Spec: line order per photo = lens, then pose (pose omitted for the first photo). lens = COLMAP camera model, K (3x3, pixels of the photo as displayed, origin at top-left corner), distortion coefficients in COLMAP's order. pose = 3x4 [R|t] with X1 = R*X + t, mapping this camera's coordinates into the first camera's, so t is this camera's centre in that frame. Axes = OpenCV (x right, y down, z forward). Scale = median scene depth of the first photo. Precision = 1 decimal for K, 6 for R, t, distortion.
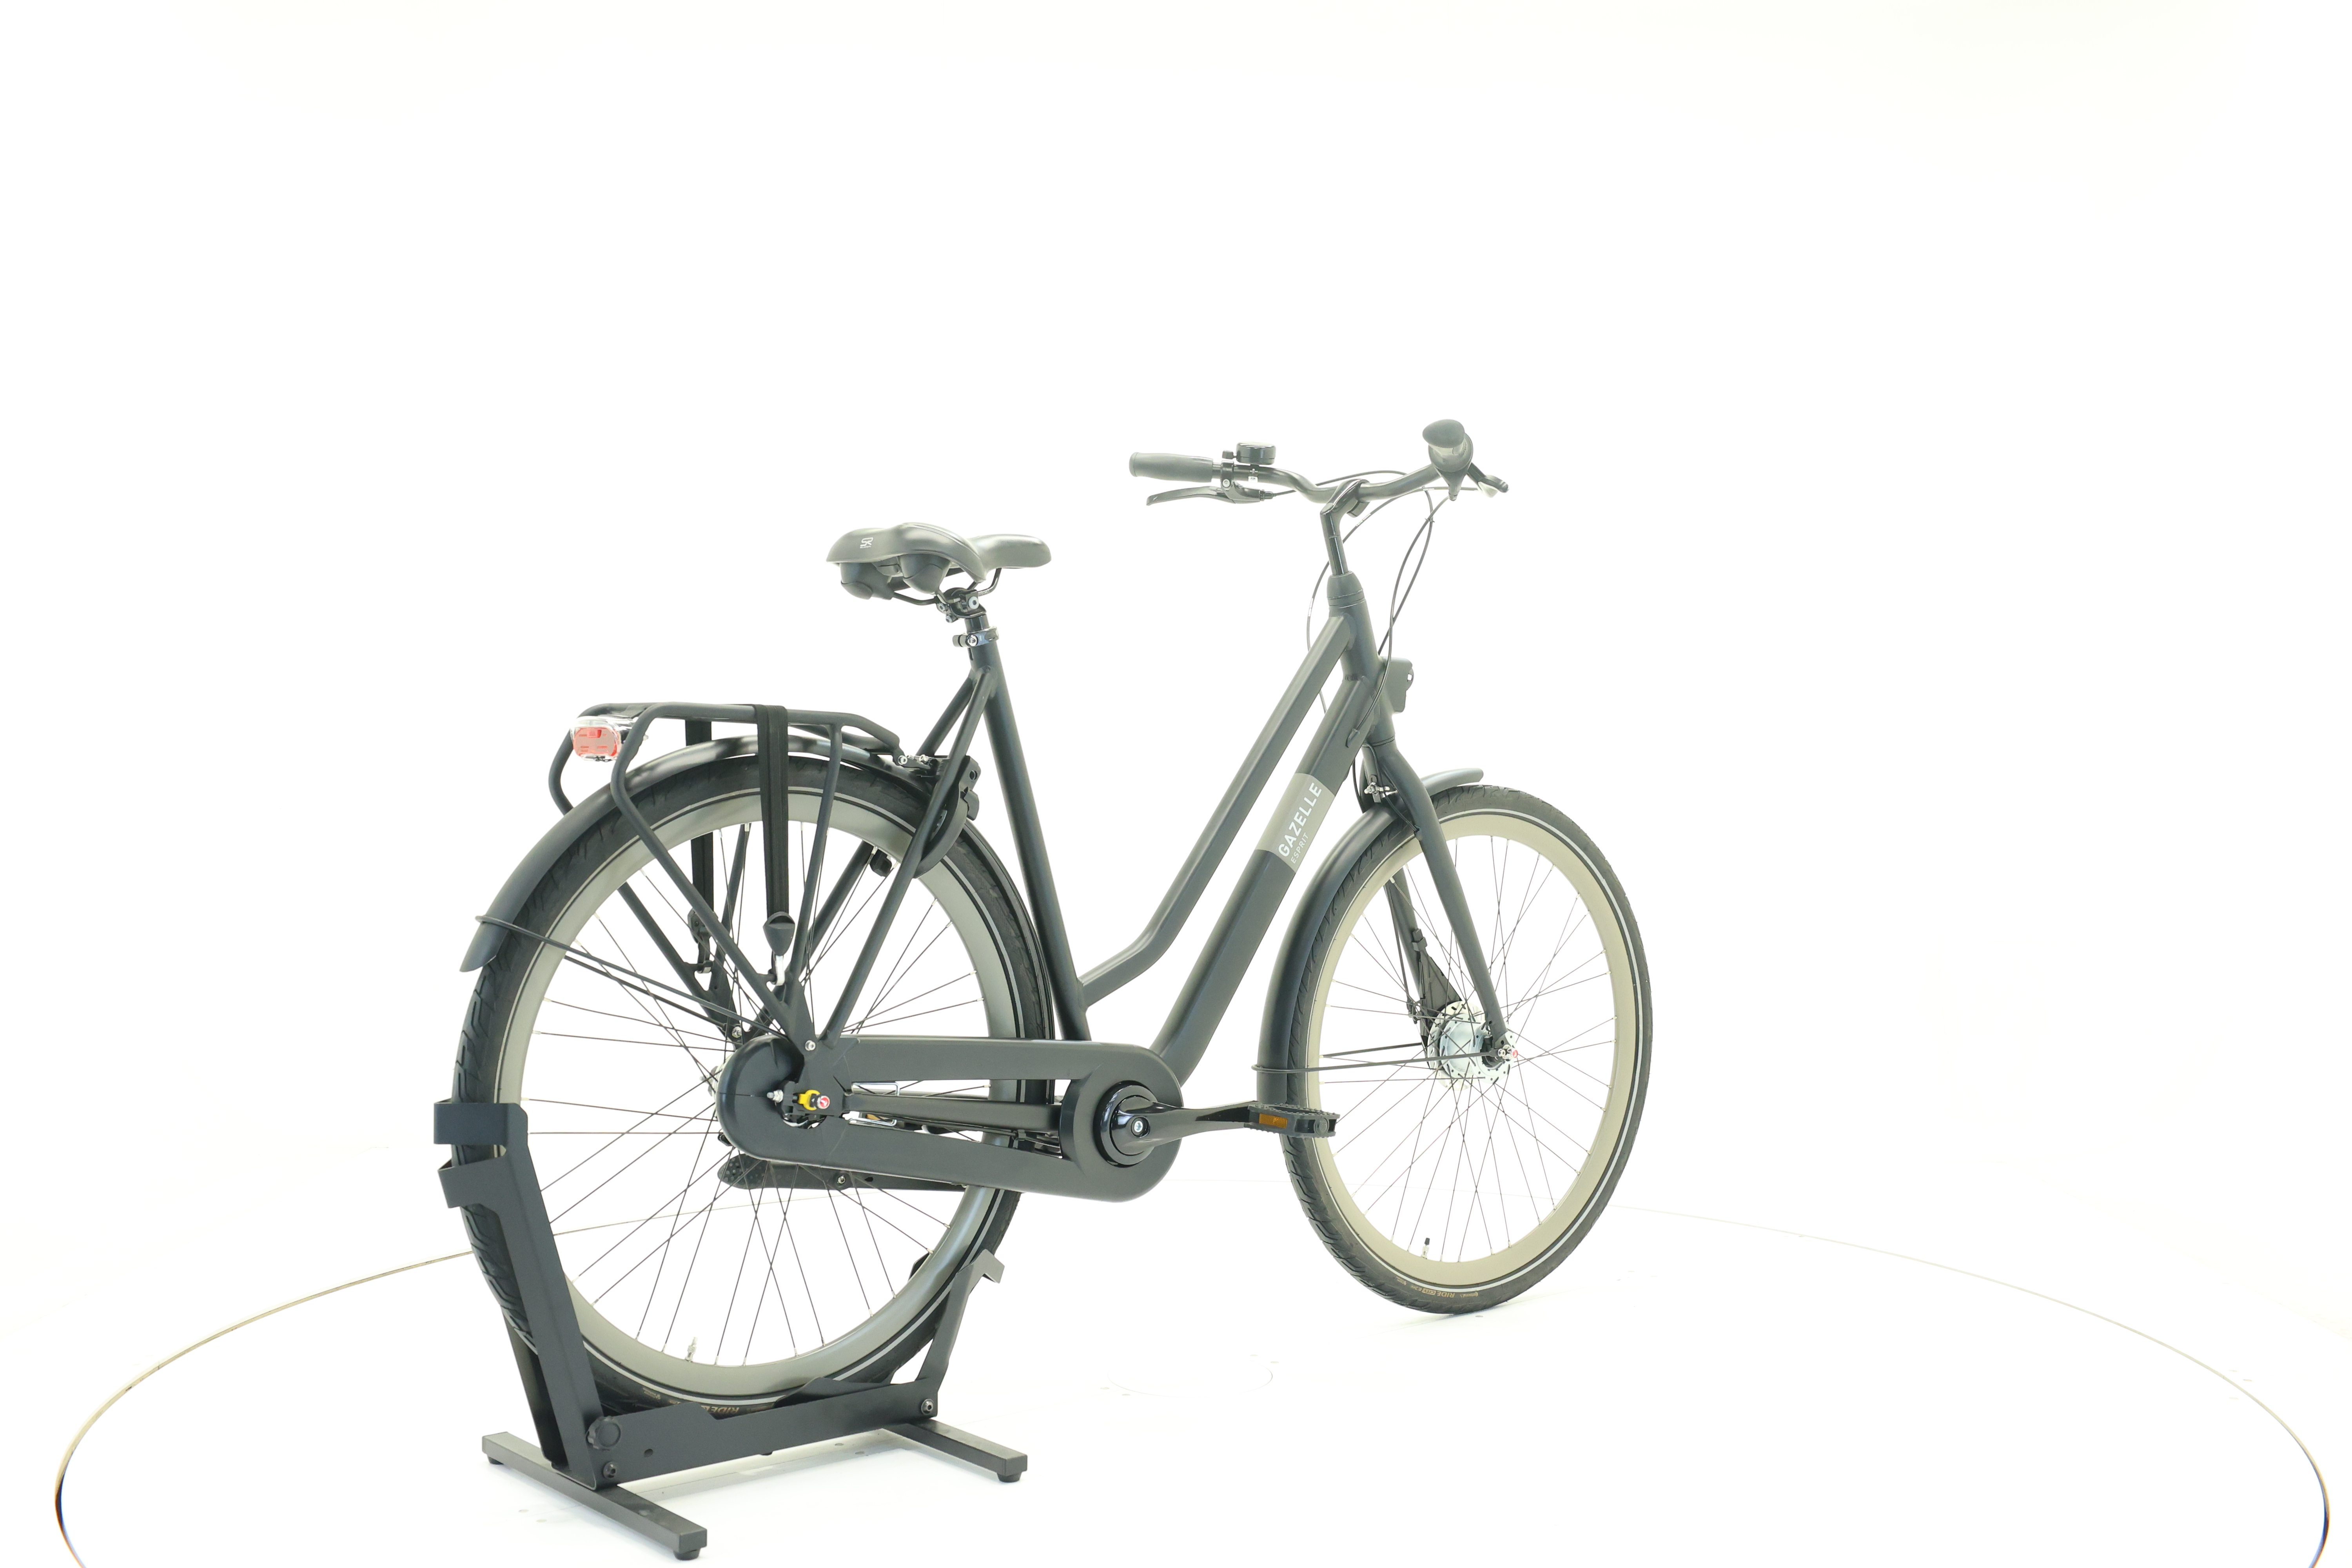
lens RADIAL K [[2469.8, 0, 1178.2], [0, 2469.8, 785.6], [0, 0, 1]] dist [-0.018220, 0.000000]
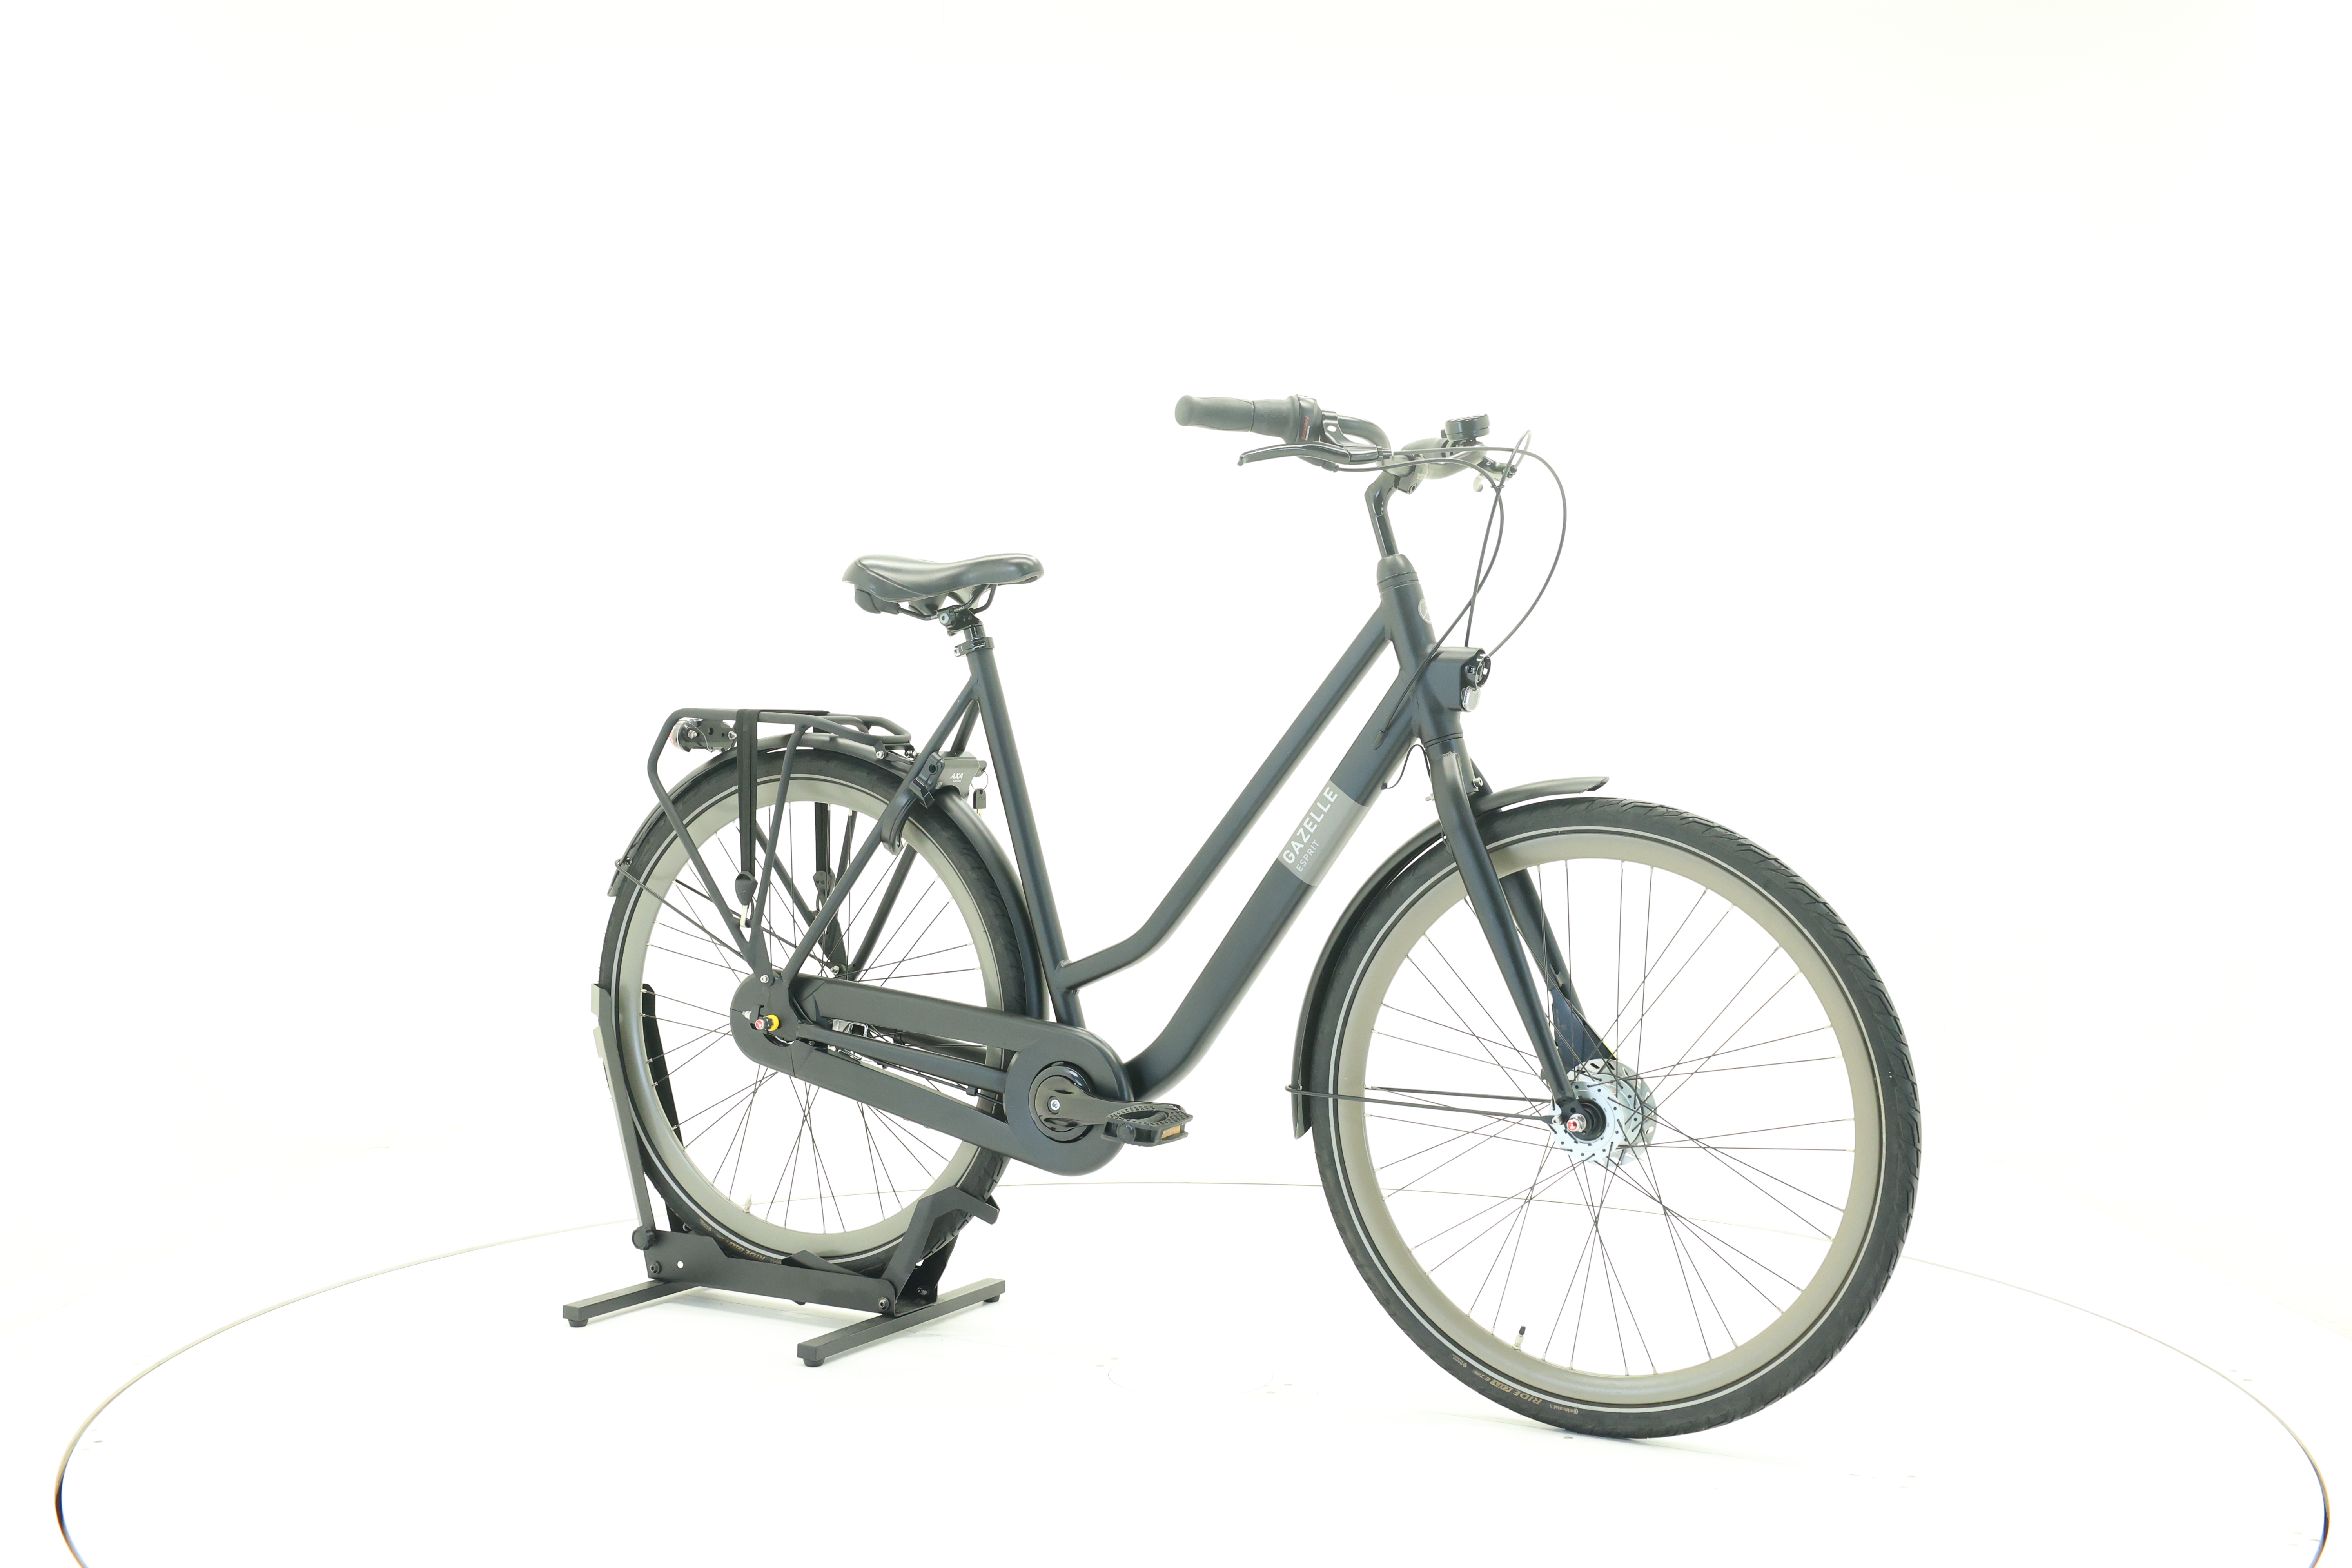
lens RADIAL K [[2469.8, 0, 1166.0], [0, 2469.8, 780.8], [0, 0, 1]] dist [-0.018220, 0.000000]
pose [[0.334341, 0.016695, -0.942304, 1.007773], [-0.023676, 0.999676, 0.009311, -0.011524], [0.942155, 0.019197, 0.334628, 0.699292]]
